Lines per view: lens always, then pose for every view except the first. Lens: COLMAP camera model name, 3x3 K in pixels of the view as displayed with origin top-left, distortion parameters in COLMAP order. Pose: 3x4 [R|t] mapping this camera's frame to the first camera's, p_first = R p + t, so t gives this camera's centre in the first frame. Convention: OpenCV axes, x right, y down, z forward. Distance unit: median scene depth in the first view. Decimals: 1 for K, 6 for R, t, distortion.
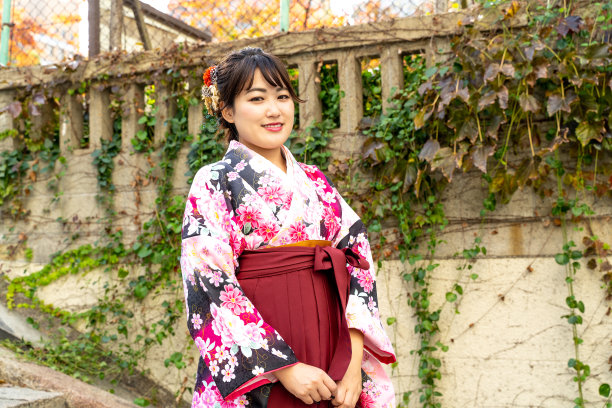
lens RADIAL K [[782.2, 0, 325.4], [0, 782.2, 207.4], [0, 0, 1]] dist [-0.003437, 0.000000]
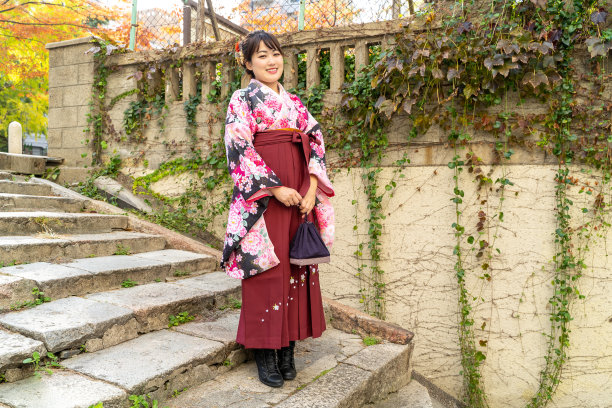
lens RADIAL K [[554.4, 0, 309.8], [0, 554.4, 198.6], [0, 0, 1]] dist [0.004611, 0.000000]
pose [[0.997432, 0.034190, -0.062936, 0.064578], [-0.030467, 0.997781, 0.059198, 0.070211], [0.064820, -0.057128, 0.996260, -0.218885]]
